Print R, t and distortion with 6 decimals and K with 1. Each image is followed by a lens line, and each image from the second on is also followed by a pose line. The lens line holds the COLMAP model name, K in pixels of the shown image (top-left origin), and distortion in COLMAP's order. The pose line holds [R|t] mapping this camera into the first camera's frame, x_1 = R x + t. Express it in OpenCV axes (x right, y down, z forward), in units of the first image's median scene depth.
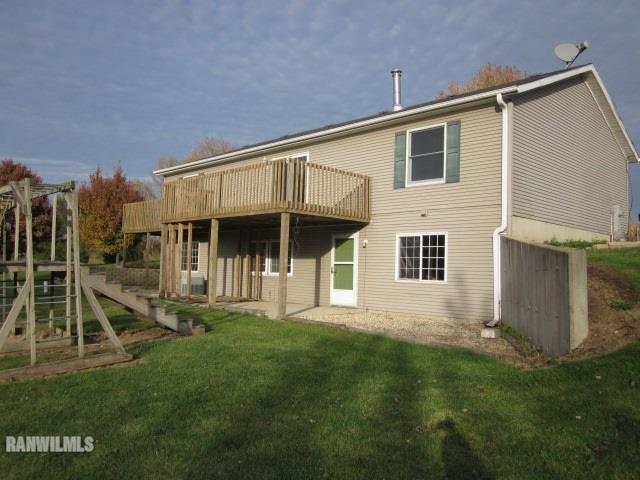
lens RADIAL K [[536.7, 0, 320.0], [0, 536.7, 240.0], [0, 0, 1]] dist [-0.037928, 0.001050]
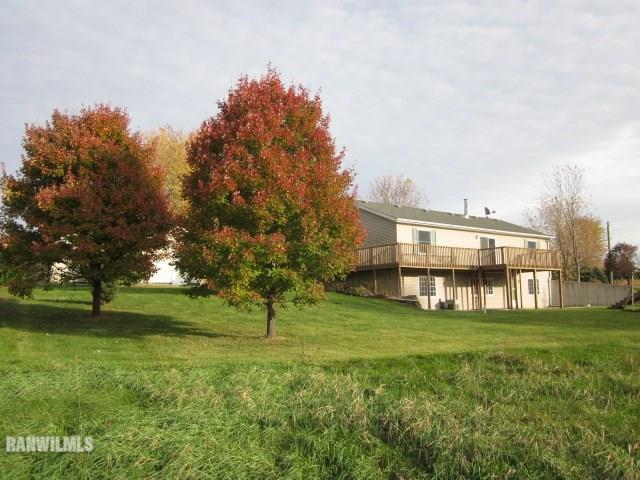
lens RADIAL K [[536.7, 0, 320.0], [0, 536.7, 240.0], [0, 0, 1]] dist [-0.037928, 0.001050]
pose [[0.123136, 0.089420, 0.988353, -1.907820], [-0.025831, 0.995884, -0.086883, 0.043456], [-0.992054, -0.014832, 0.124939, 1.230727]]
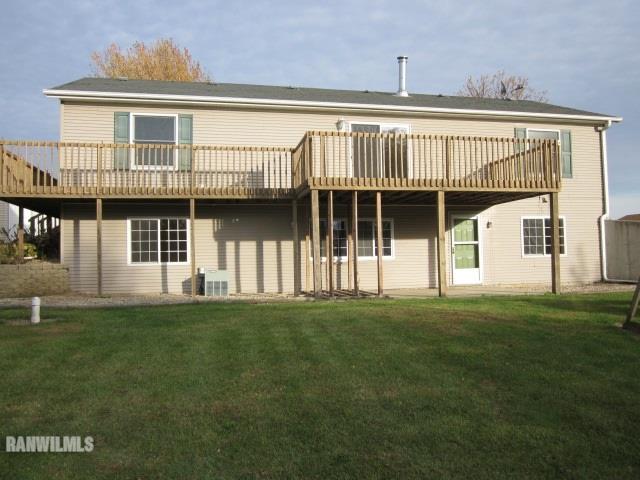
lens RADIAL K [[410.0, 0, 320.0], [0, 410.0, 240.0], [0, 0, 1]] dist [-0.004312, -0.000314]
pose [[0.562569, -0.012697, 0.826653, -0.600436], [-0.012764, 0.999630, 0.024040, 0.017502], [-0.826652, -0.024076, 0.562199, 0.626137]]
